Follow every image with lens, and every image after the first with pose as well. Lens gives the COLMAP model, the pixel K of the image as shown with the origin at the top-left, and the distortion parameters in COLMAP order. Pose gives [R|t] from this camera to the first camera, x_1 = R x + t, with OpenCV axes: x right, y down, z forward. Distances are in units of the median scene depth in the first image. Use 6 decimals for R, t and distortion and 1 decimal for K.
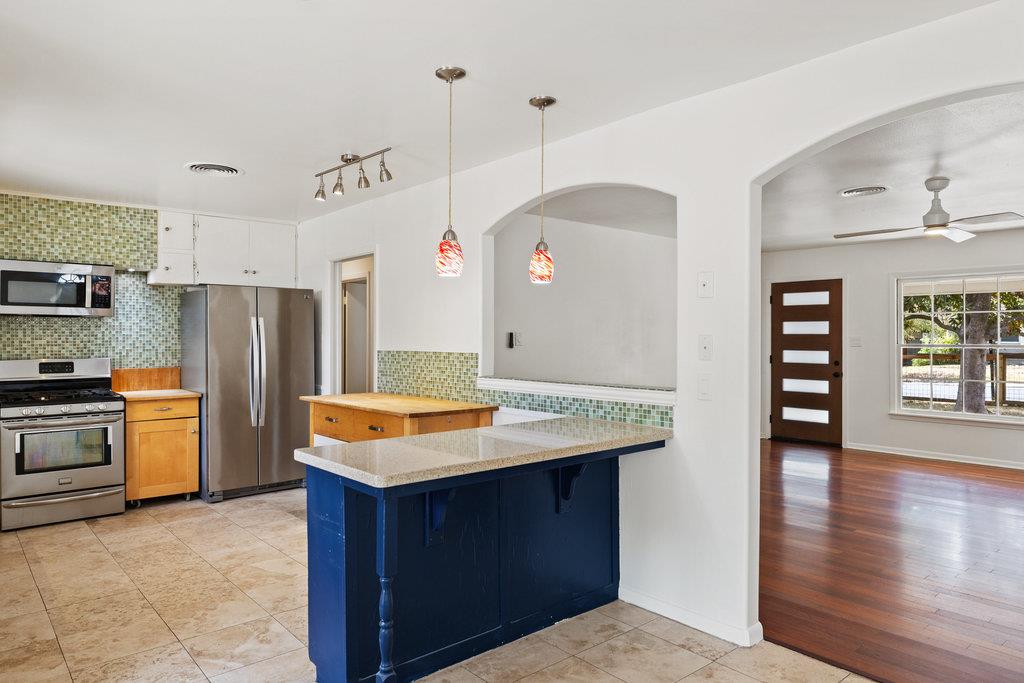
lens RADIAL K [[665.9, 0, 510.0], [0, 665.9, 337.2], [0, 0, 1]] dist [0.000396, -0.000758]
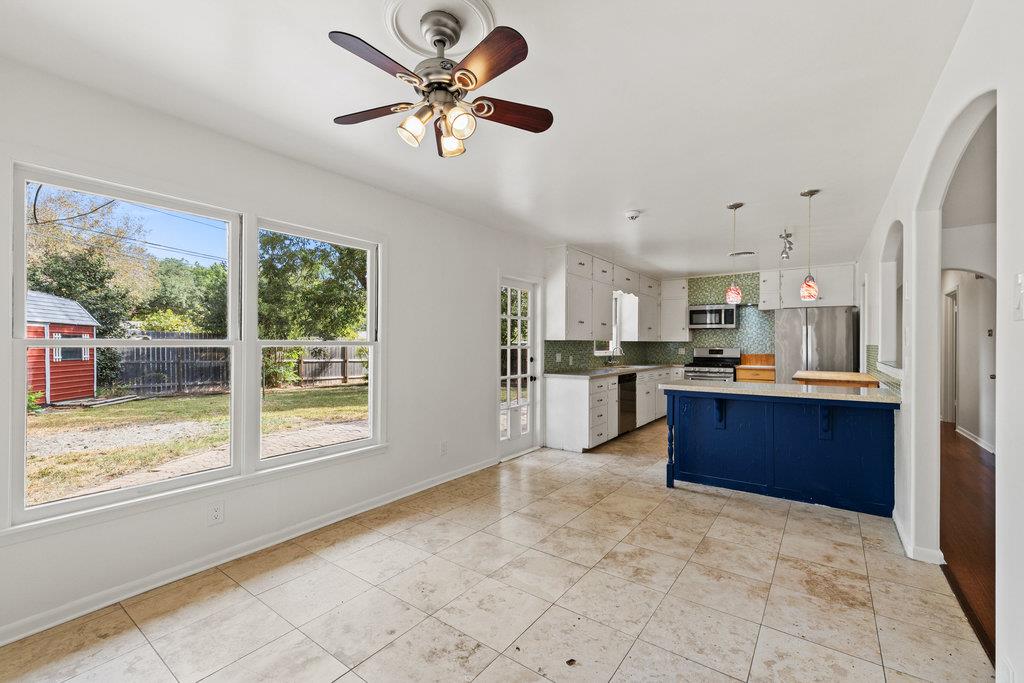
lens RADIAL K [[434.1, 0, 511.7], [0, 434.1, 339.4], [0, 0, 1]] dist [0.002166, 0.000522]
pose [[0.233686, -0.006657, -0.972289, 0.581692], [-0.002704, 0.999968, -0.007496, 0.017682], [0.972308, 0.004381, 0.233660, 0.004743]]
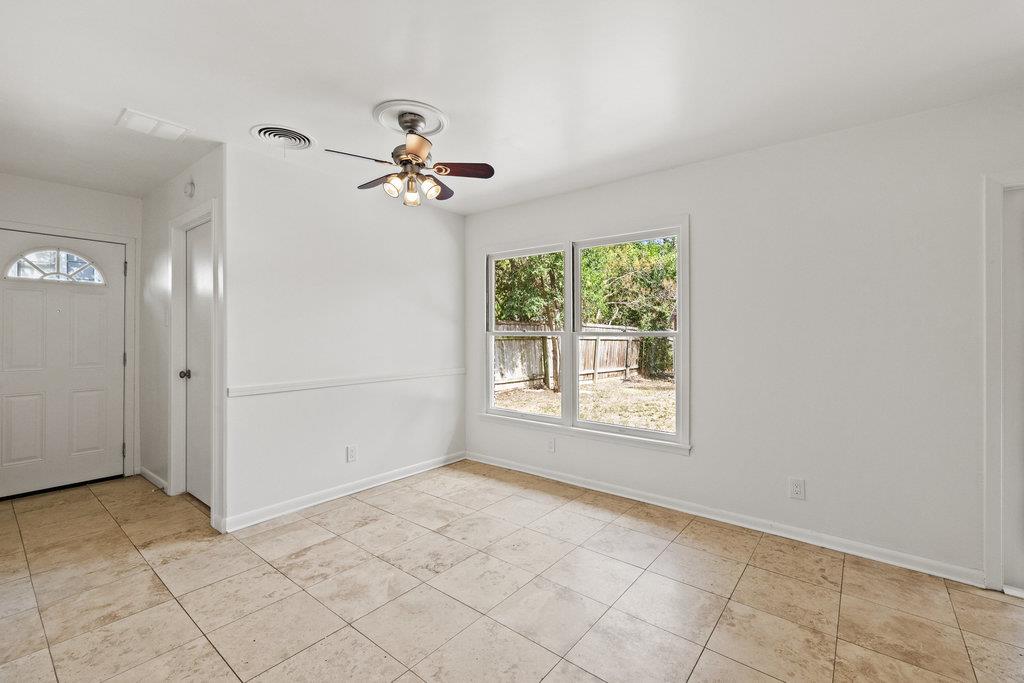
lens RADIAL K [[438.9, 0, 512.2], [0, 438.9, 331.2], [0, 0, 1]] dist [0.002082, 0.000348]
pose [[-0.981573, -0.000404, -0.191086, 0.240060], [0.000024, 0.999997, -0.002238, 0.015870], [0.191086, -0.002201, -0.981571, 0.524585]]
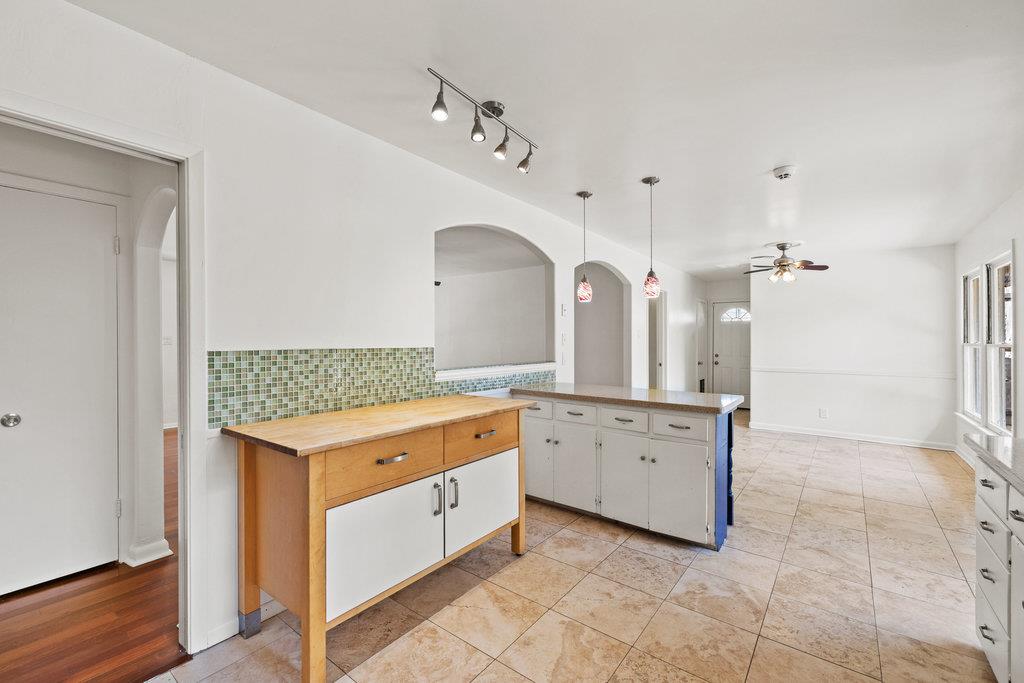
lens RADIAL K [[434.1, 0, 511.7], [0, 434.1, 339.4], [0, 0, 1]] dist [0.002166, 0.000522]
pose [[-0.208013, 0.003872, 0.978118, -0.611348], [-0.000682, 0.999991, -0.004103, 0.012066], [-0.978126, -0.001521, -0.208009, 0.866959]]
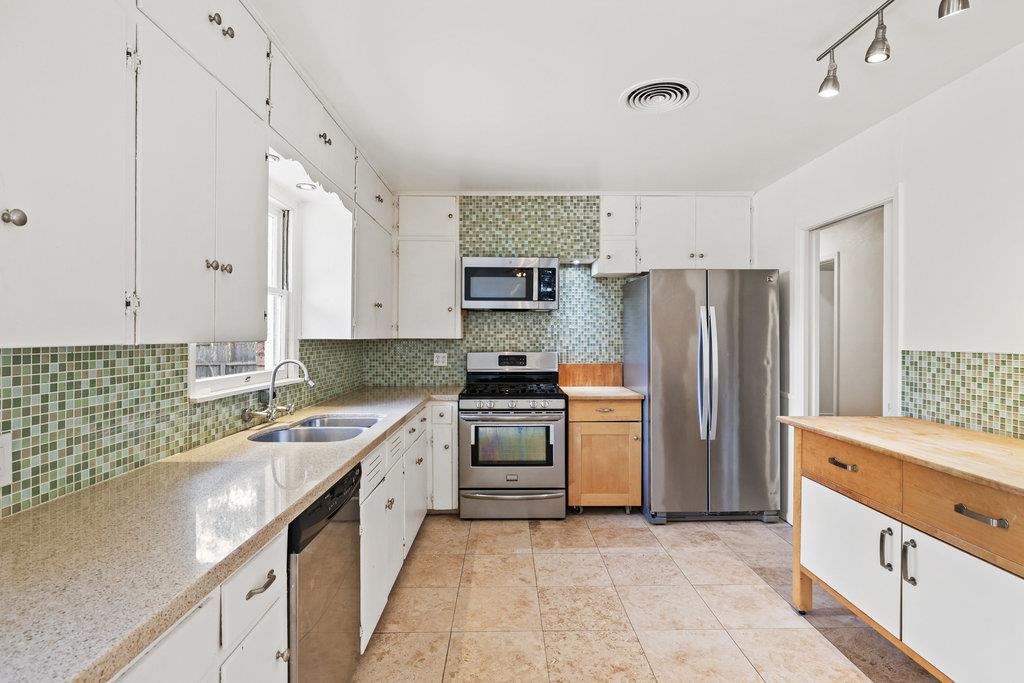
lens RADIAL K [[512.9, 0, 510.3], [0, 512.9, 335.2], [0, 0, 1]] dist [-0.001309, 0.000159]
pose [[0.766978, 0.001507, -0.641671, -0.178145], [-0.001674, 0.999999, 0.000348, 0.006337], [0.641671, 0.000807, 0.766980, 0.400647]]
